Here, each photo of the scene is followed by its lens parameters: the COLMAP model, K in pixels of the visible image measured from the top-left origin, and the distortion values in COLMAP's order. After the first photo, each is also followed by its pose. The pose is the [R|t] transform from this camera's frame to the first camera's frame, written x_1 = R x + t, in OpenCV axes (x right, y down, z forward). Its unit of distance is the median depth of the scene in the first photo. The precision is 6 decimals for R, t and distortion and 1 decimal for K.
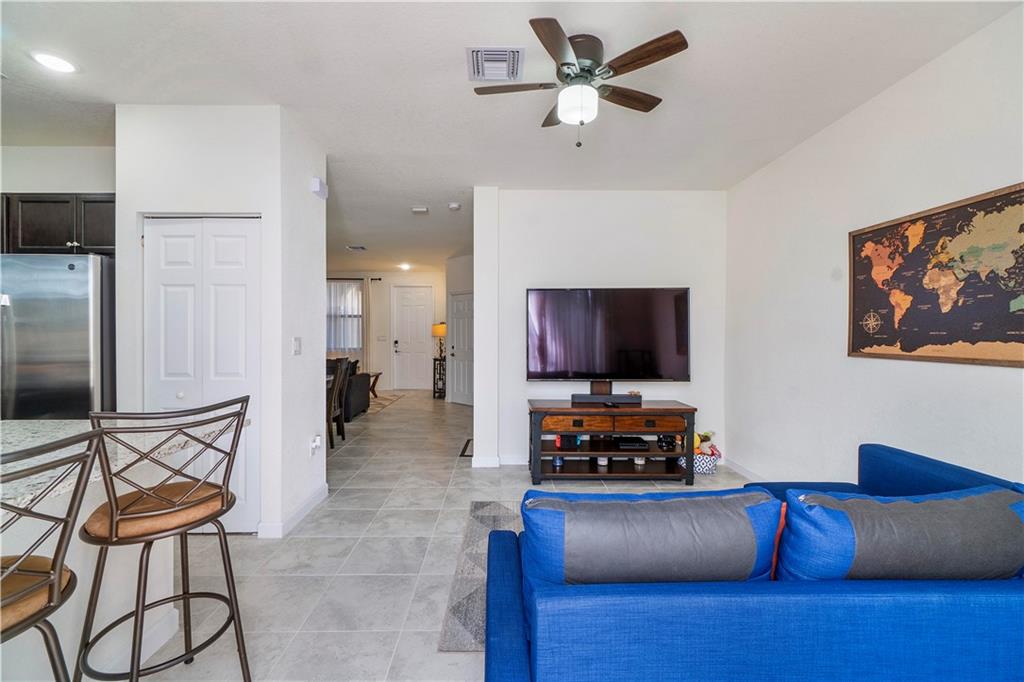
lens RADIAL K [[444.3, 0, 511.5], [0, 444.3, 338.8], [0, 0, 1]] dist [-0.003628, 0.000526]
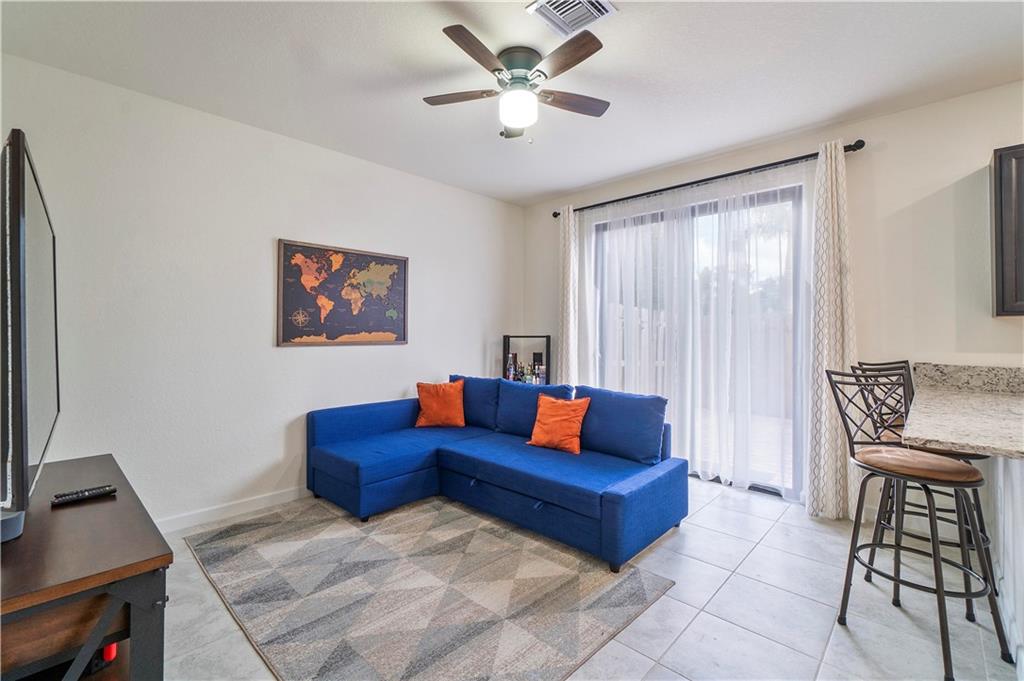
lens RADIAL K [[444.3, 0, 513.6], [0, 444.3, 331.4], [0, 0, 1]] dist [-0.003628, 0.000526]
pose [[-0.712684, -0.005077, 0.701467, -0.546594], [0.002172, 0.999953, 0.009443, -0.010375], [-0.701482, 0.008253, -0.712639, 1.593096]]
